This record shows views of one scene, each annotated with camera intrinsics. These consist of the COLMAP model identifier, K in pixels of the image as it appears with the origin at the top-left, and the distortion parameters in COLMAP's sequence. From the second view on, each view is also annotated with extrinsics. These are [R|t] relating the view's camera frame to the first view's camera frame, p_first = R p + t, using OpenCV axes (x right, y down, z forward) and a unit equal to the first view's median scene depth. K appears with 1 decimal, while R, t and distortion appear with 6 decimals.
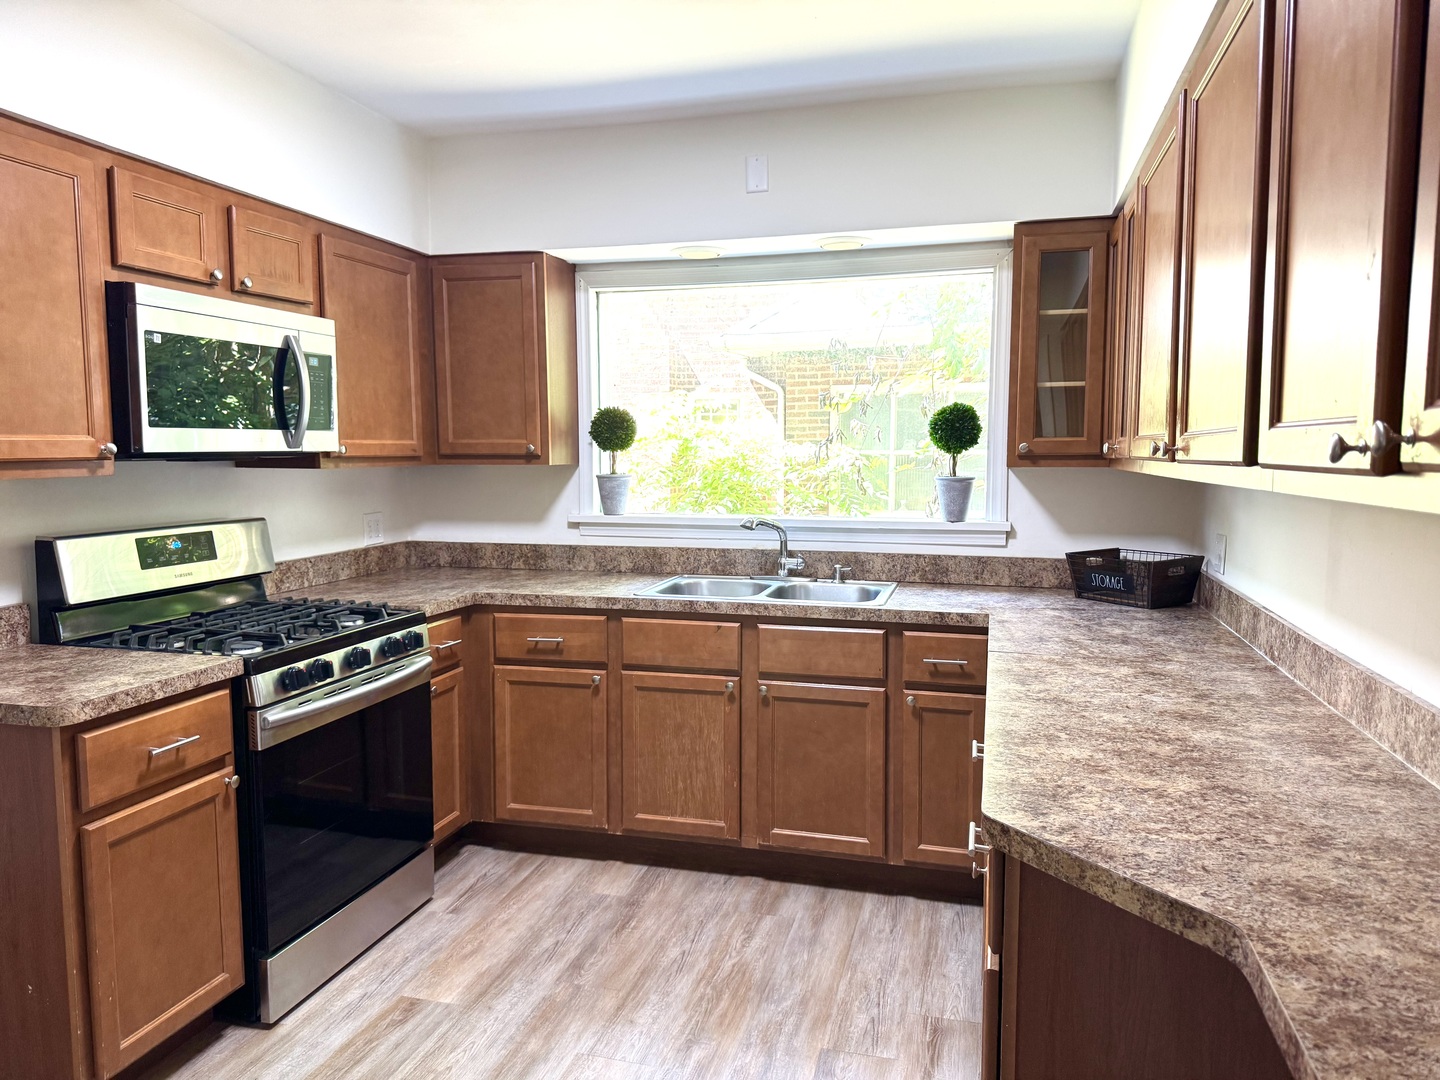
lens RADIAL K [[1015.5, 0, 716.7], [0, 1015.5, 538.0], [0, 0, 1]] dist [0.059391, -0.053253]
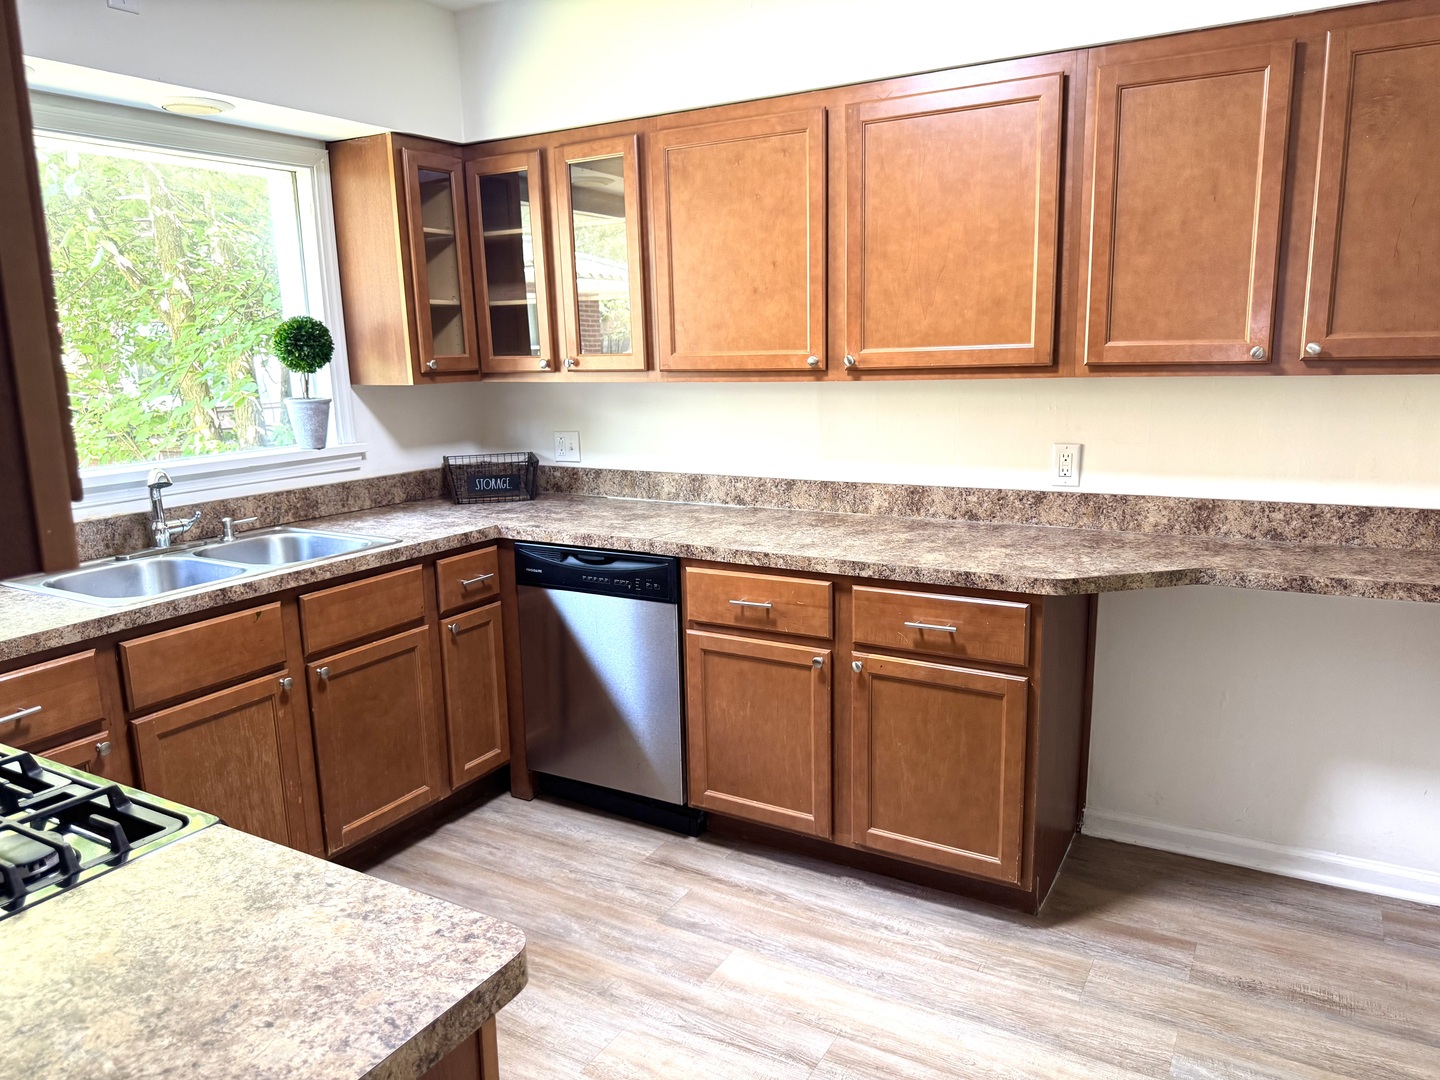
lens RADIAL K [[1015.5, 0, 718.7], [0, 1015.5, 542.6], [0, 0, 1]] dist [0.059391, -0.053253]
pose [[0.256222, -0.193443, 0.947064, -0.630876], [0.104598, 0.979566, 0.171783, -0.060364], [-0.960942, 0.055047, 0.271220, 0.463956]]
